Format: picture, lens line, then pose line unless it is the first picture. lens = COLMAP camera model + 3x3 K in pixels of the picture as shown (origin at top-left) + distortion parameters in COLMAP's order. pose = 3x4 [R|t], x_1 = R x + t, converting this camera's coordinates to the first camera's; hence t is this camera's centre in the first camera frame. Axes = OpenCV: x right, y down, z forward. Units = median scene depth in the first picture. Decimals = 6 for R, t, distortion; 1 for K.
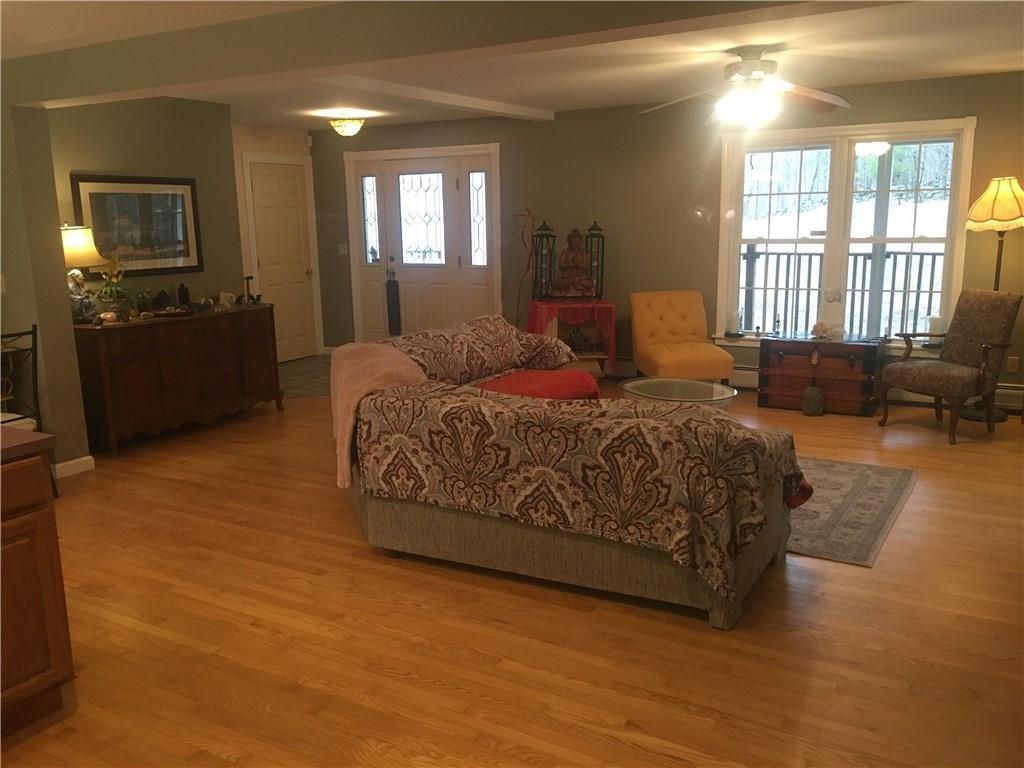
lens RADIAL K [[862.5, 0, 501.2], [0, 862.5, 375.4], [0, 0, 1]] dist [0.034664, -0.011451]
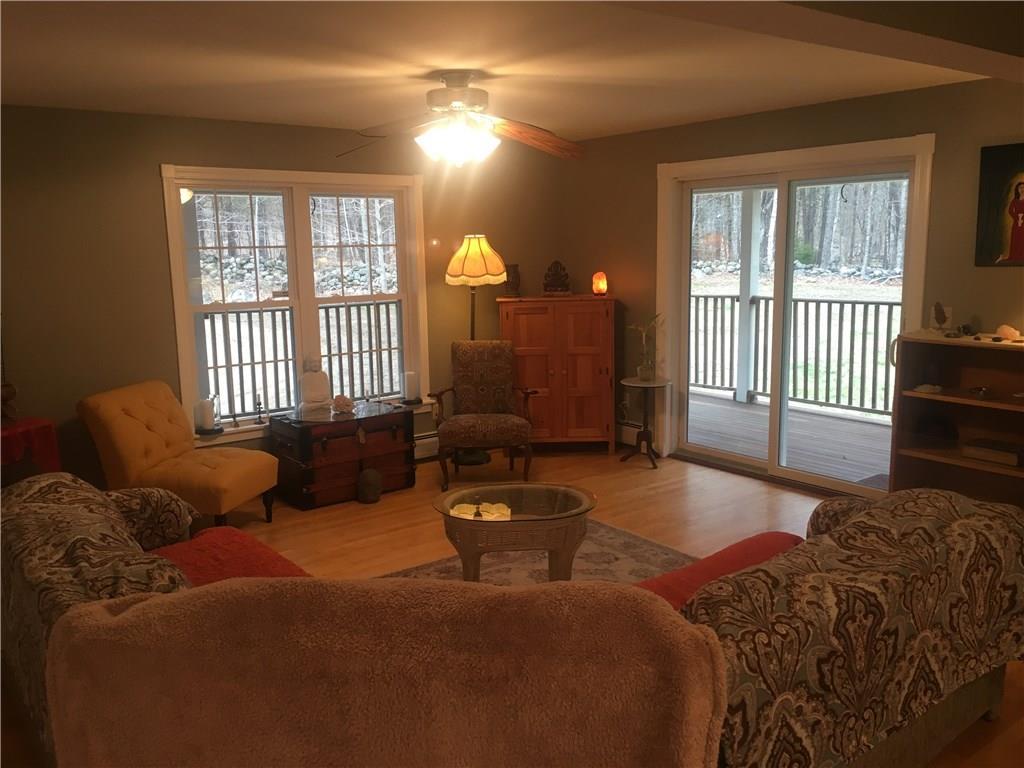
lens RADIAL K [[862.5, 0, 511.6], [0, 862.5, 388.3], [0, 0, 1]] dist [0.034664, -0.011451]
pose [[0.377459, -0.142845, 0.914942, -0.707778], [0.183015, 0.980050, 0.077507, -0.207916], [-0.907761, 0.138193, 0.396072, 1.004031]]
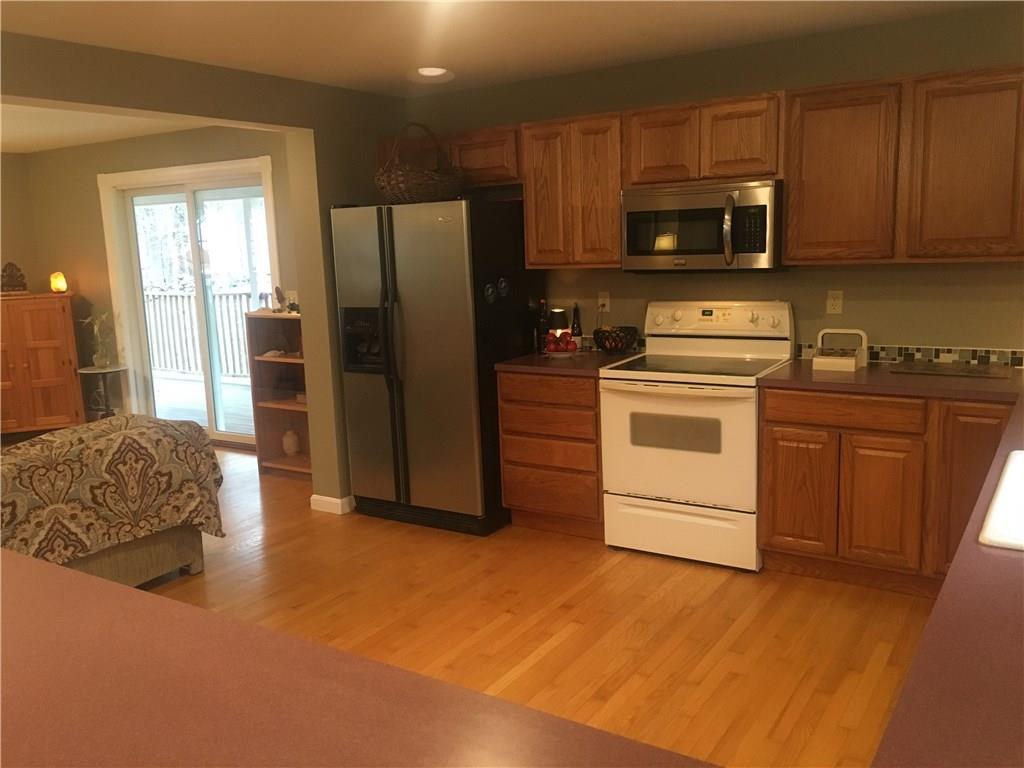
lens RADIAL K [[862.5, 0, 508.5], [0, 862.5, 383.8], [0, 0, 1]] dist [0.034664, -0.011451]
pose [[0.036134, -0.145209, 0.988741, -0.932794], [0.219646, 0.966348, 0.133893, -0.052087], [-0.974910, 0.212335, 0.066813, 0.381655]]
